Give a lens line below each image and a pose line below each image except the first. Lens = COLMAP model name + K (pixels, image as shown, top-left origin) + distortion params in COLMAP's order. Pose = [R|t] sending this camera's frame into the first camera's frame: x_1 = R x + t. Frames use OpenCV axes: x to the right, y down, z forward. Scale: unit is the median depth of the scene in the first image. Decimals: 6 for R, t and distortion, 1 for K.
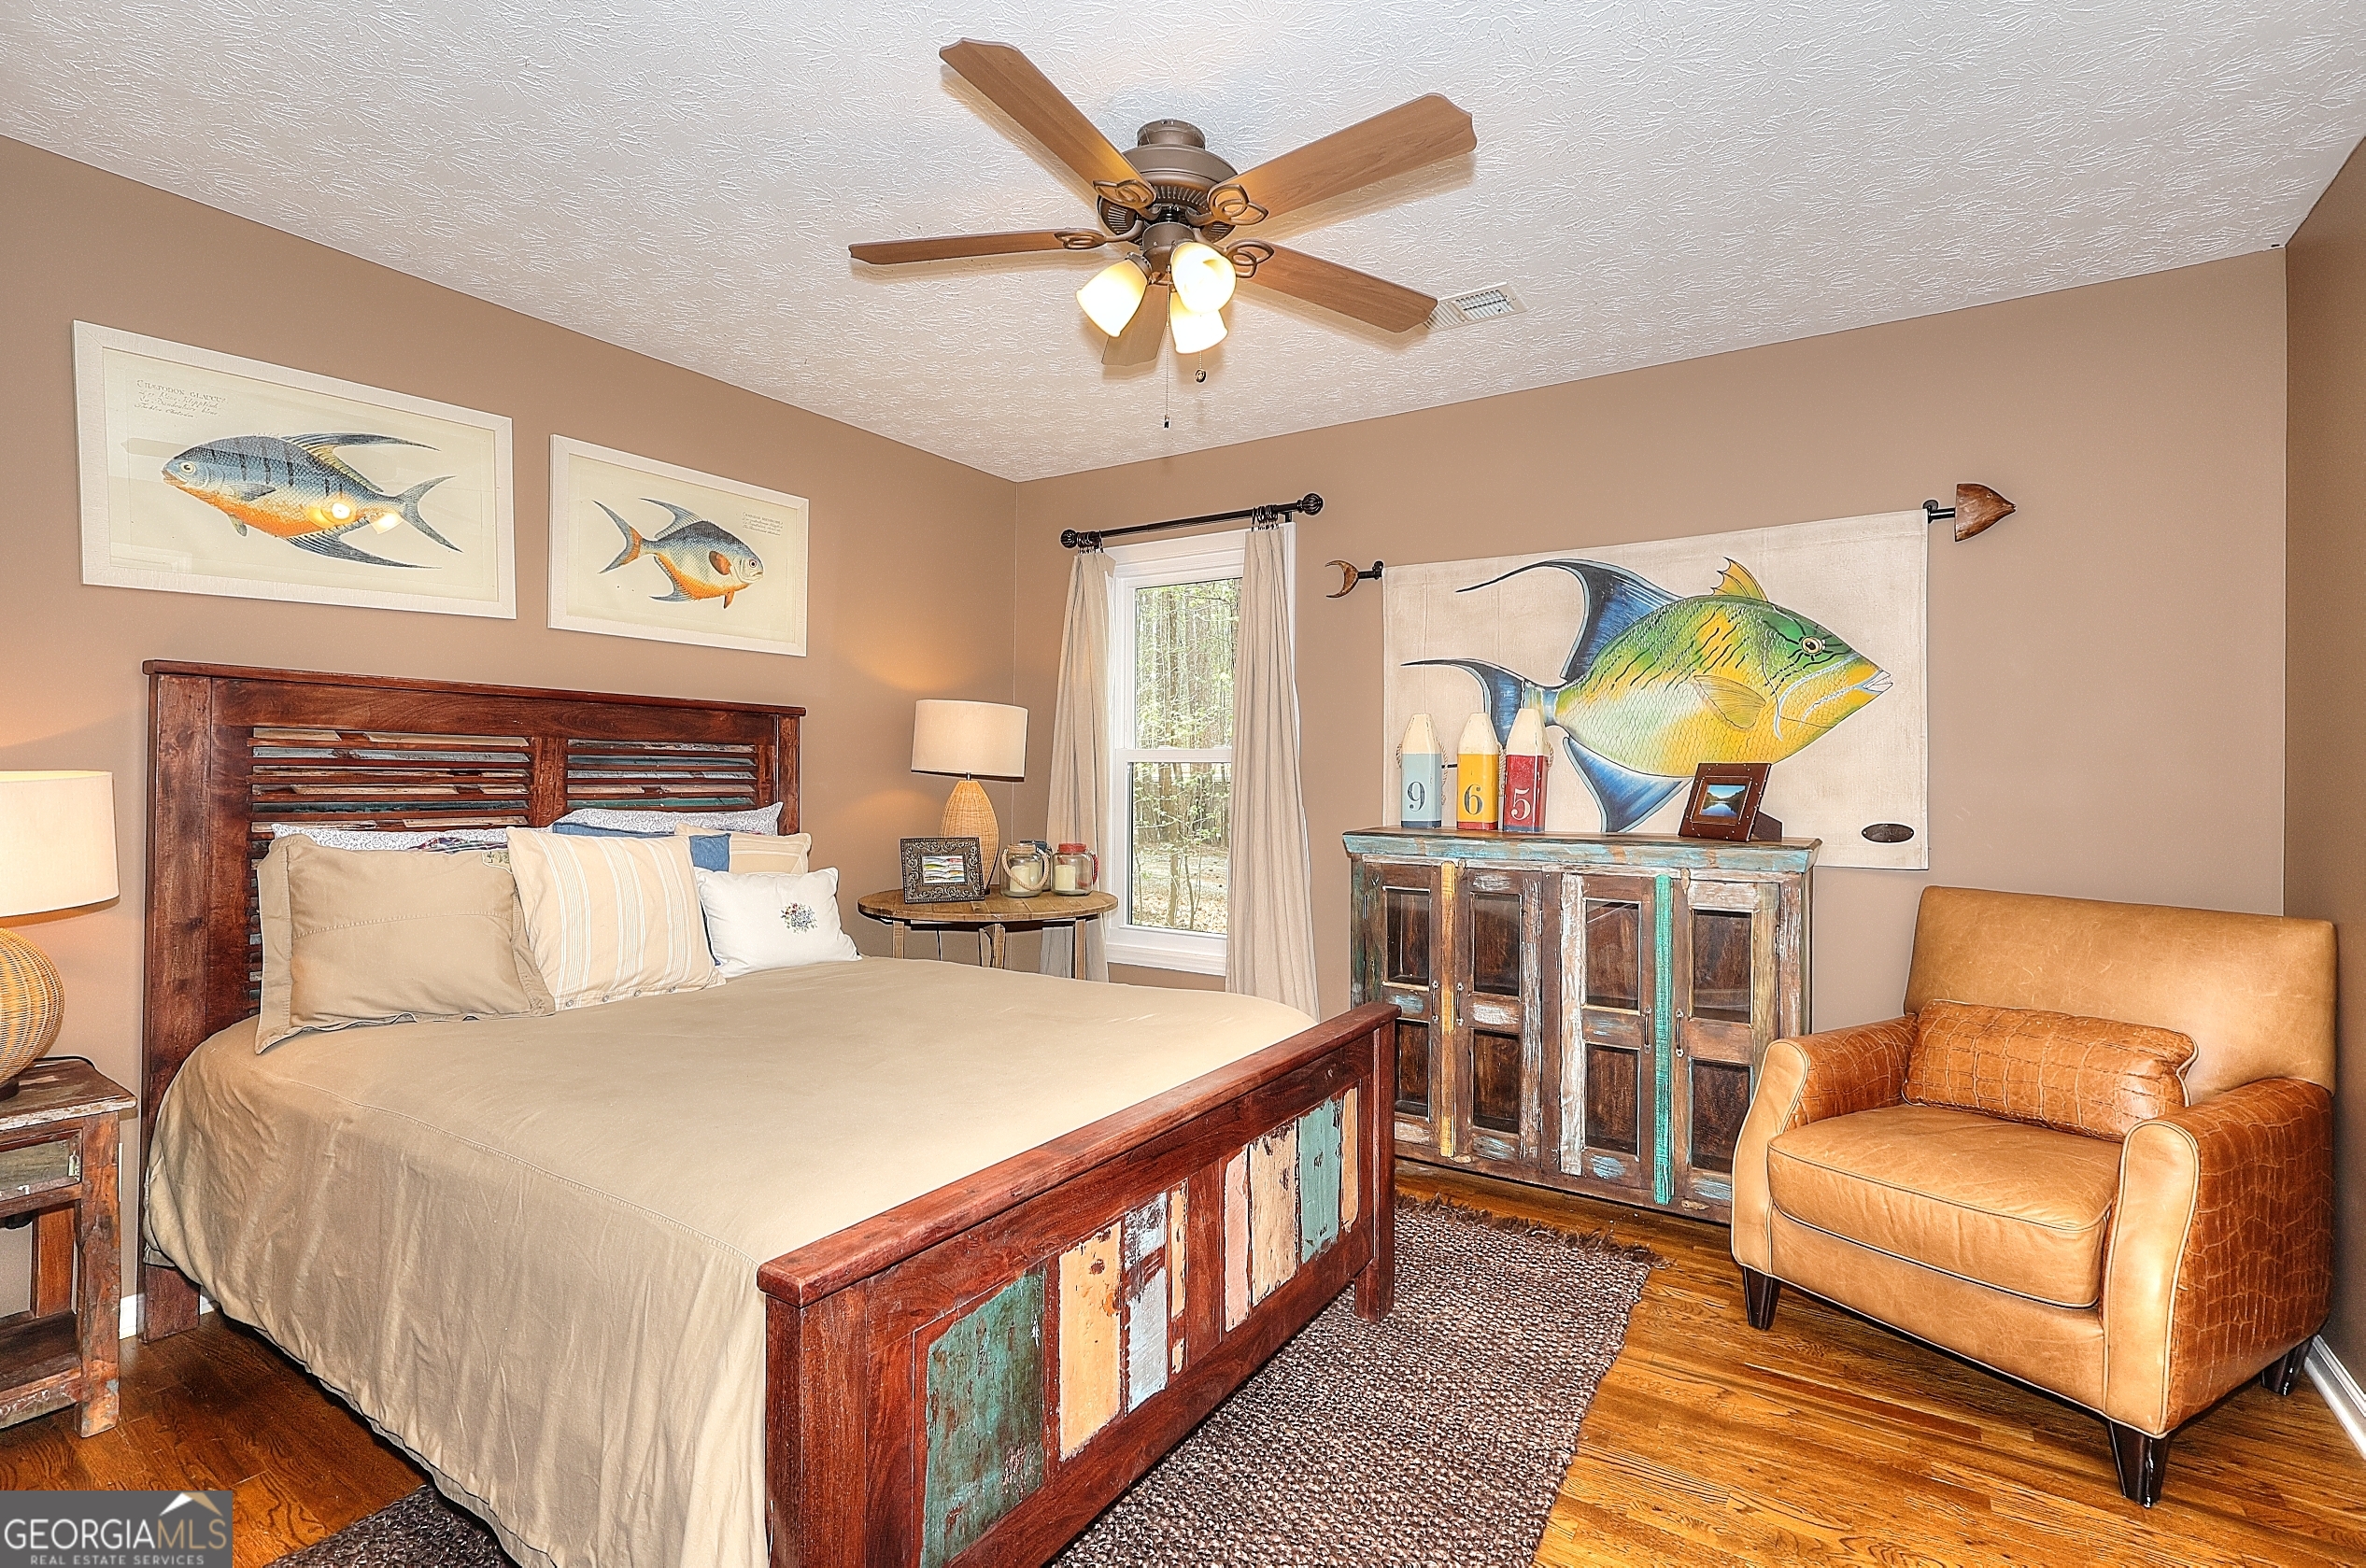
lens RADIAL K [[1091.8, 0, 1182.5], [0, 1091.8, 779.4], [0, 0, 1]] dist [-0.003845, 0.001088]
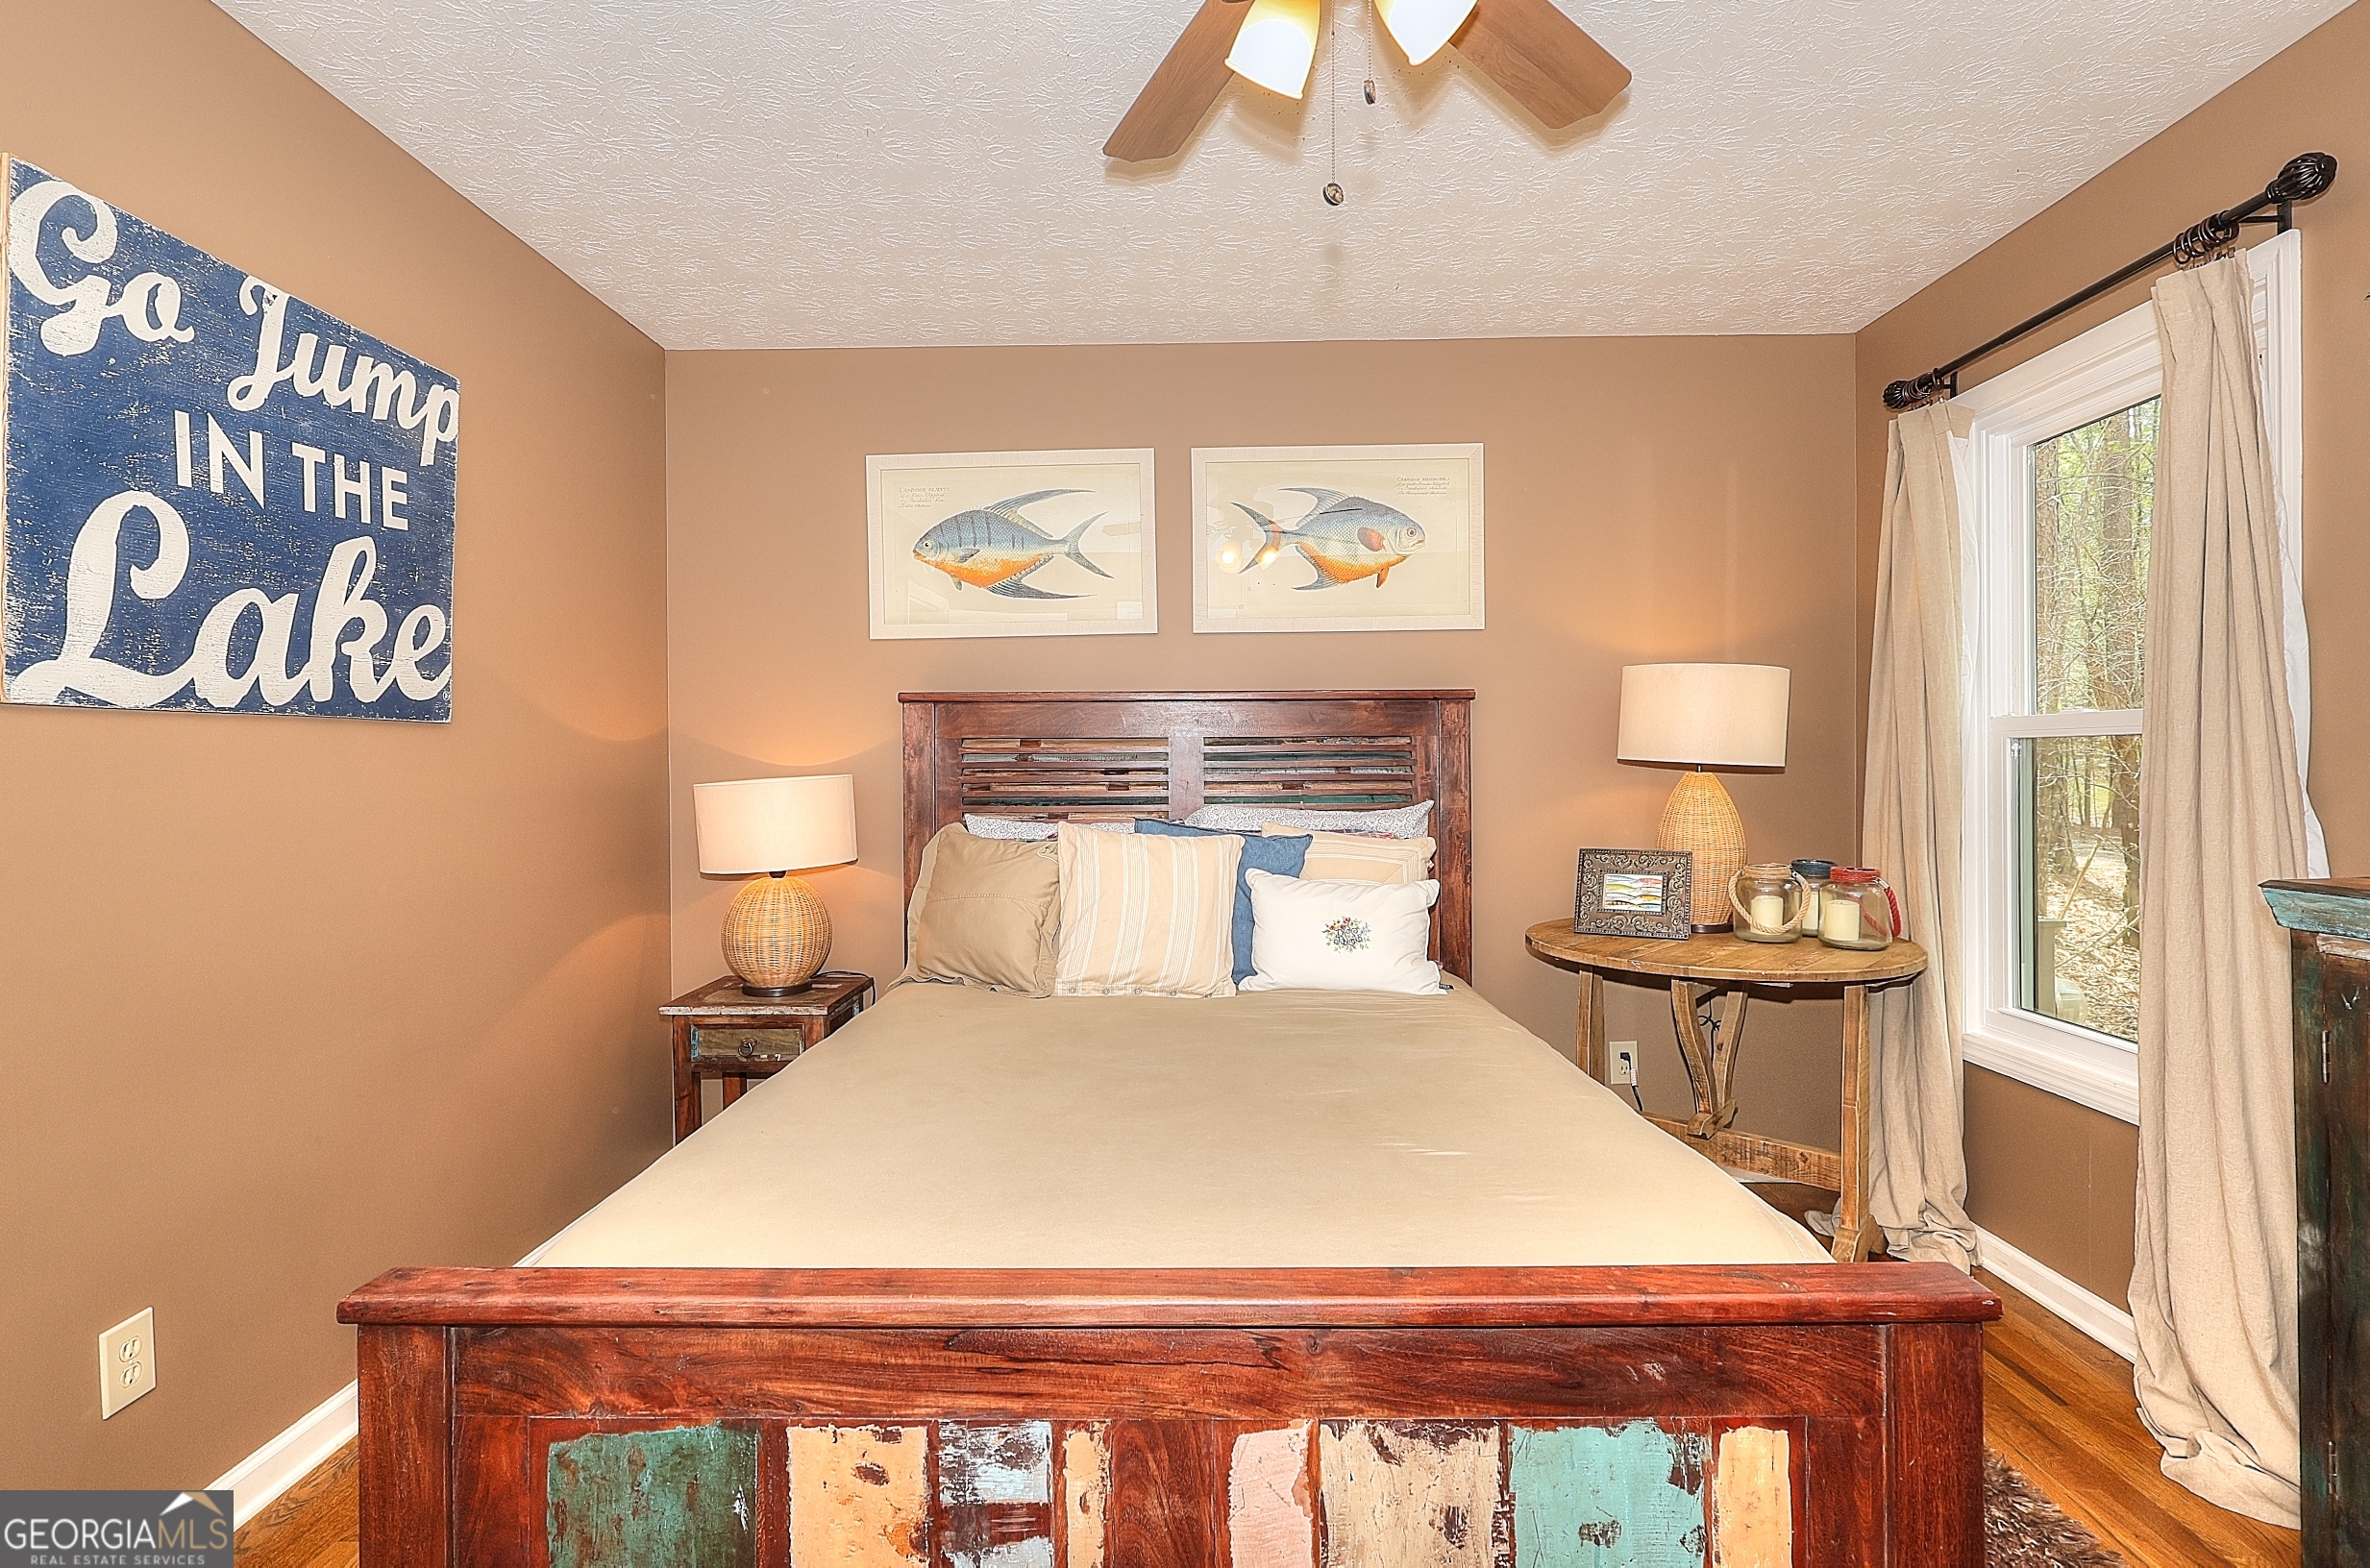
lens RADIAL K [[1128.8, 0, 1190.3], [0, 1128.8, 776.4], [0, 0, 1]] dist [-0.004099, -0.000163]
pose [[0.526690, -0.006835, -0.850030, 0.408755], [0.010942, 0.999939, -0.001260, 0.000998], [0.849987, -0.008637, 0.526733, 0.501381]]
